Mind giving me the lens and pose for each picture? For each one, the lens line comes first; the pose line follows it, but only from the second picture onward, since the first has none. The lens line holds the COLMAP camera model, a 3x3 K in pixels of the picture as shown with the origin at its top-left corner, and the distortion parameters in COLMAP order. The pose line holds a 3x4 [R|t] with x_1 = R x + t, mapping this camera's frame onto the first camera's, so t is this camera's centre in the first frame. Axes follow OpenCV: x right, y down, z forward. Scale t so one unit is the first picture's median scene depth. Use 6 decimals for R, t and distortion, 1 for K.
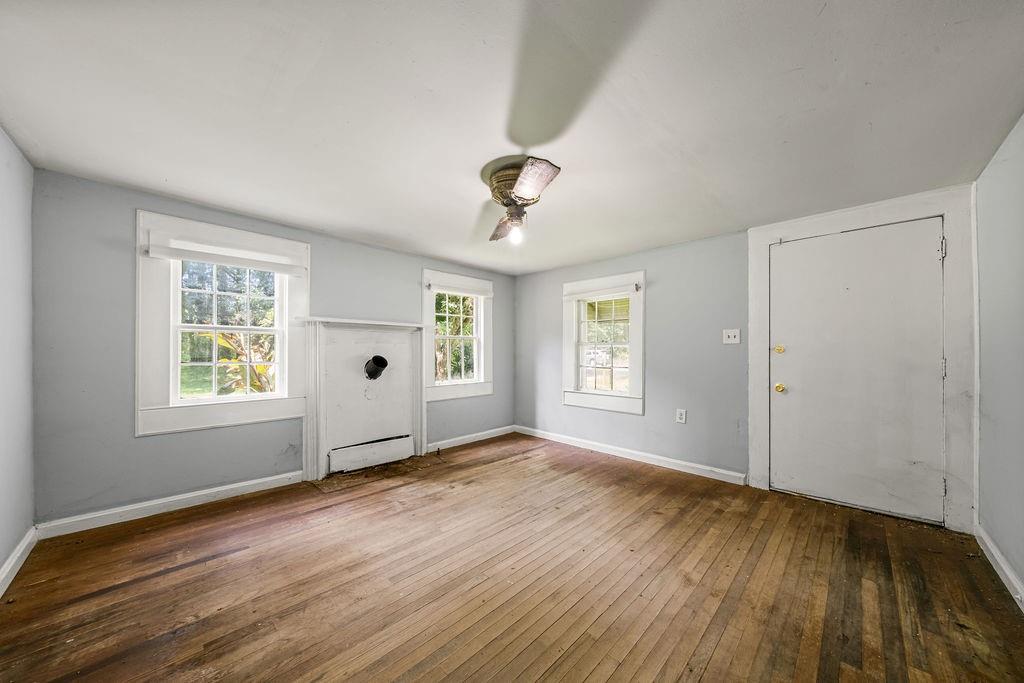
lens RADIAL K [[349.0, 0, 509.2], [0, 349.0, 353.3], [0, 0, 1]] dist [-0.001651, -0.000116]
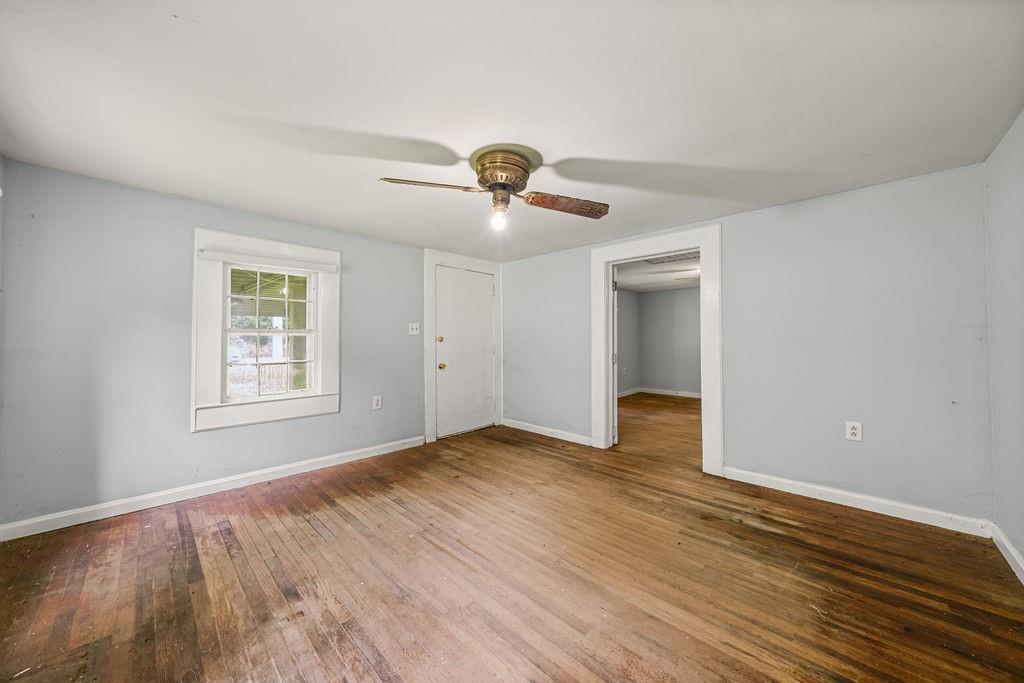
lens RADIAL K [[362.9, 0, 512.0], [0, 362.9, 341.5], [0, 0, 1]] dist [-0.001953, -0.000133]
pose [[-0.018756, -0.005504, 0.999809, -0.676493], [0.006279, 0.999964, 0.005623, -0.009085], [-0.999804, 0.006384, -0.018721, 0.688877]]
